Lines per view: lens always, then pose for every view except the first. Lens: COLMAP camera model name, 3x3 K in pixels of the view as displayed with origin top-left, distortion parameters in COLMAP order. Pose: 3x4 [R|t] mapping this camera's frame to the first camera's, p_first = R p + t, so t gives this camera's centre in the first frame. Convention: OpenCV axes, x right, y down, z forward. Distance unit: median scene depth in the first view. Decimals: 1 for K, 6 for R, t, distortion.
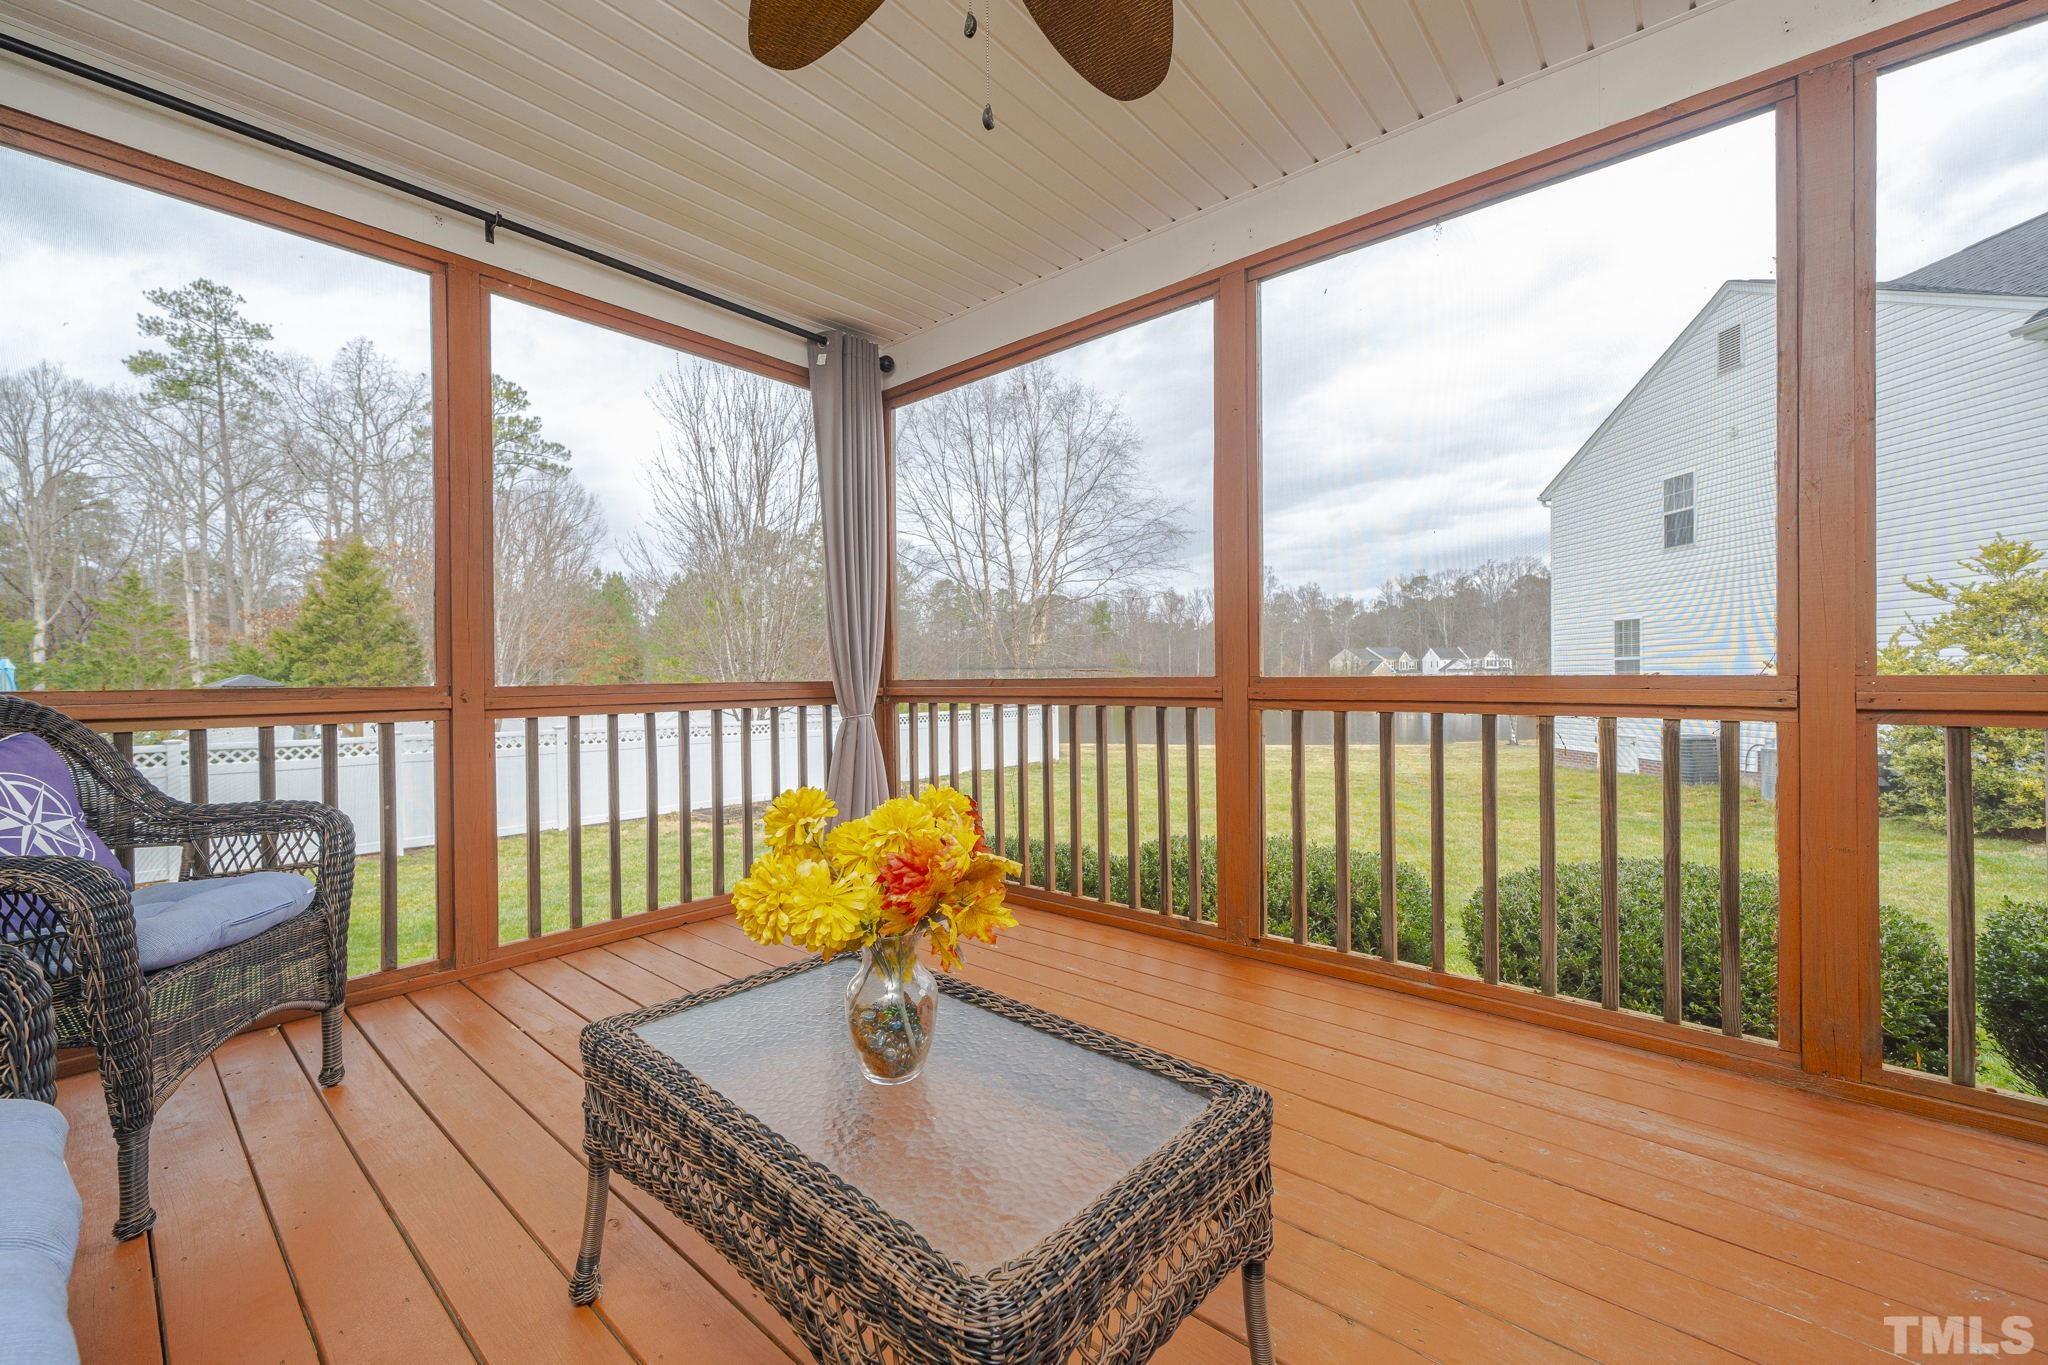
lens RADIAL K [[808.4, 0, 1016.6], [0, 808.4, 682.5], [0, 0, 1]] dist [0.001872, 0.000289]
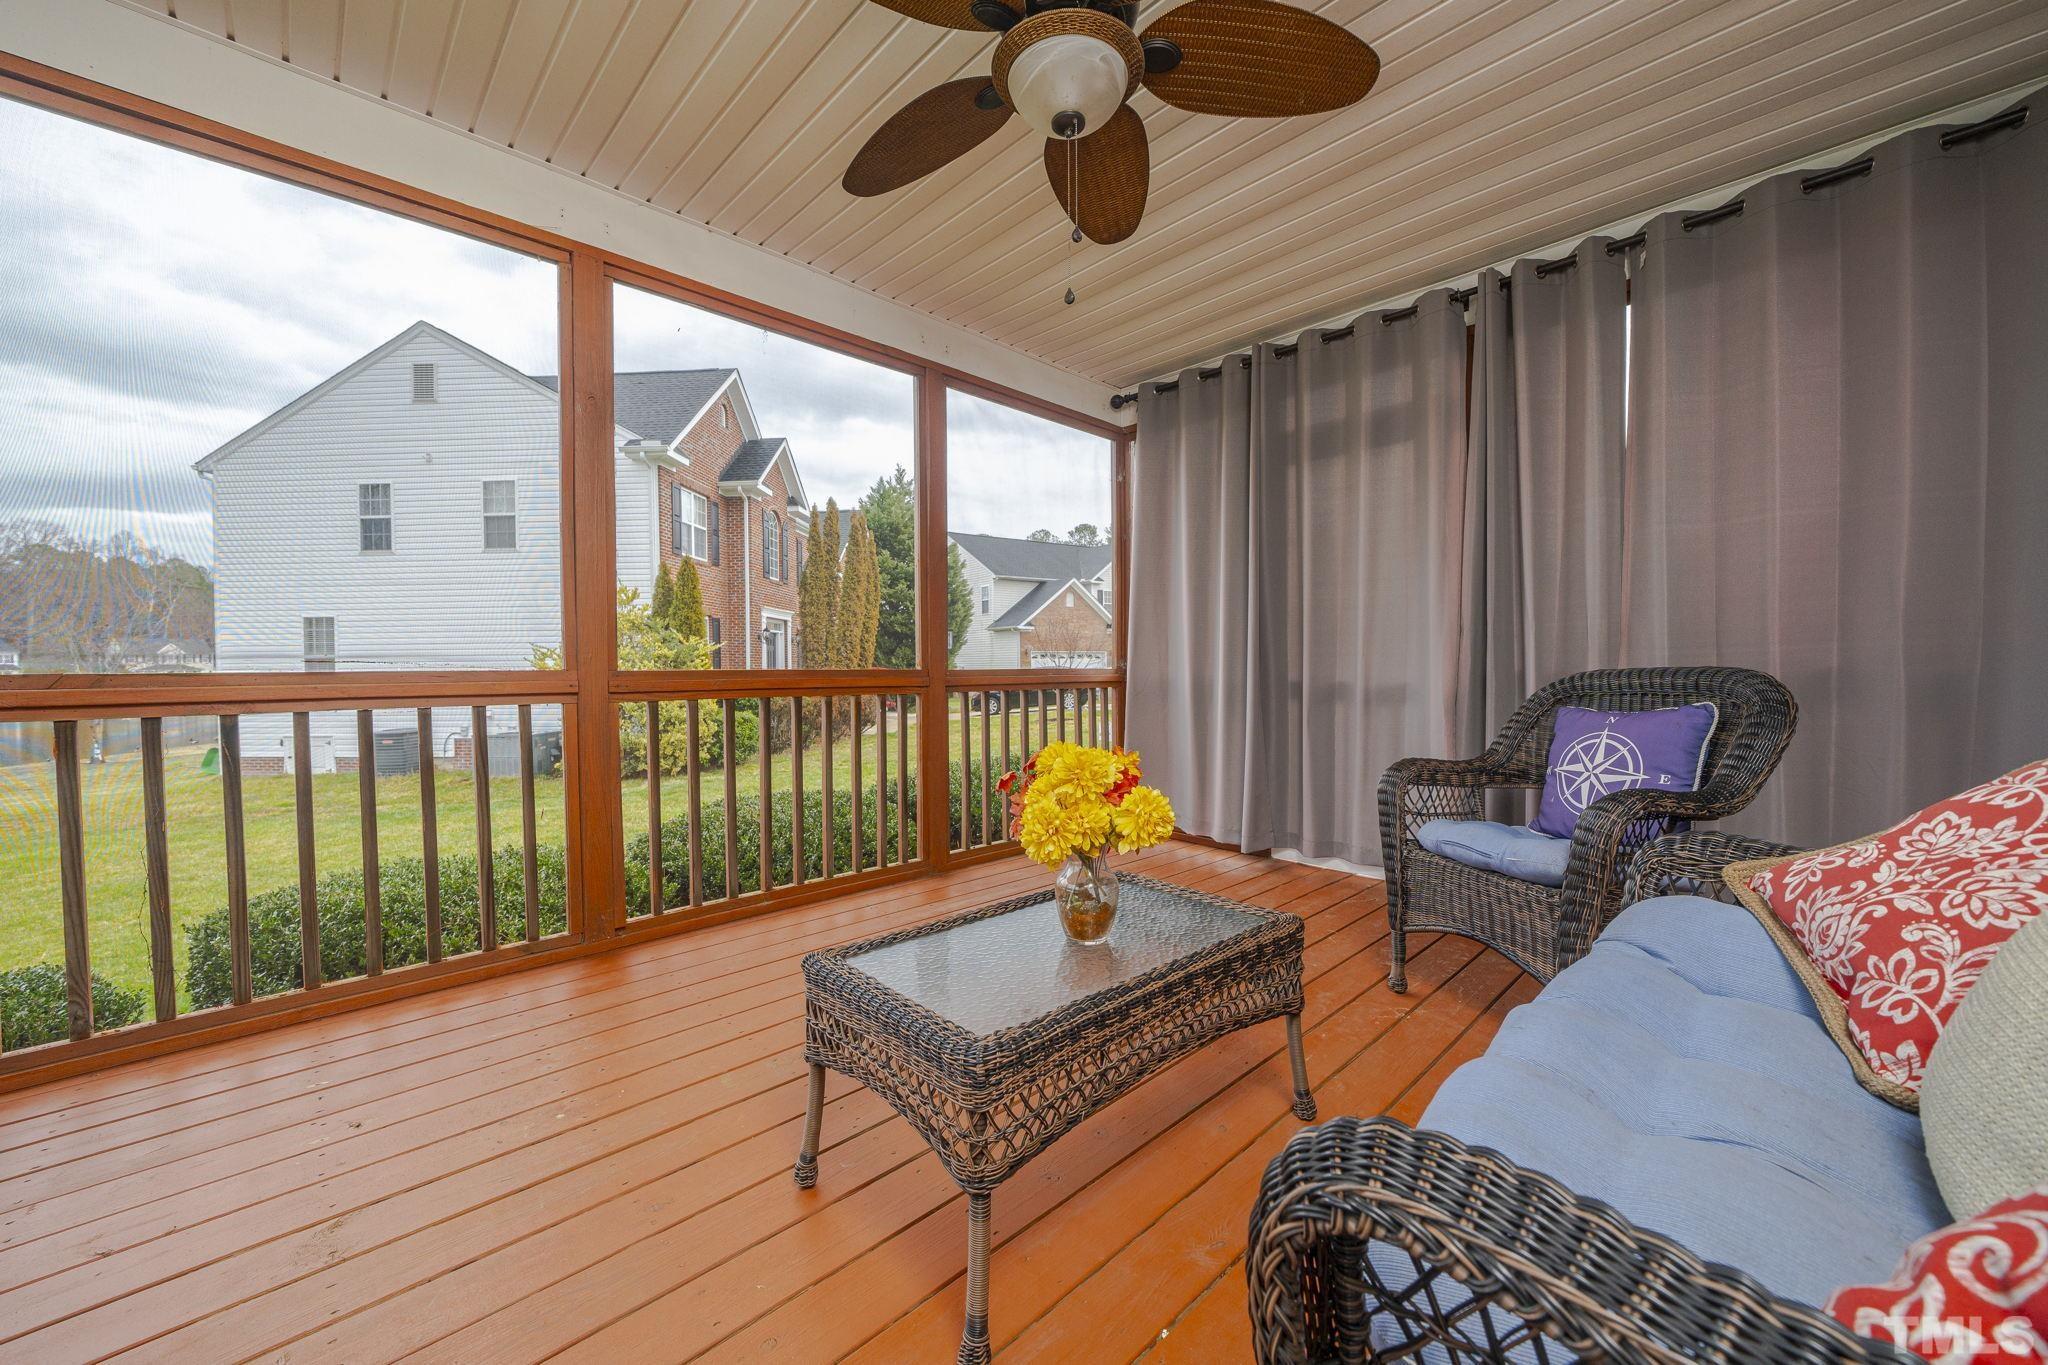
lens RADIAL K [[787.2, 0, 1015.8], [0, 787.2, 684.0], [0, 0, 1]] dist [-0.000425, -0.000098]
pose [[0.100442, -0.013972, 0.994845, -0.128714], [0.011346, 0.999852, 0.012896, 0.000650], [-0.994878, 0.009992, 0.100586, 0.081209]]
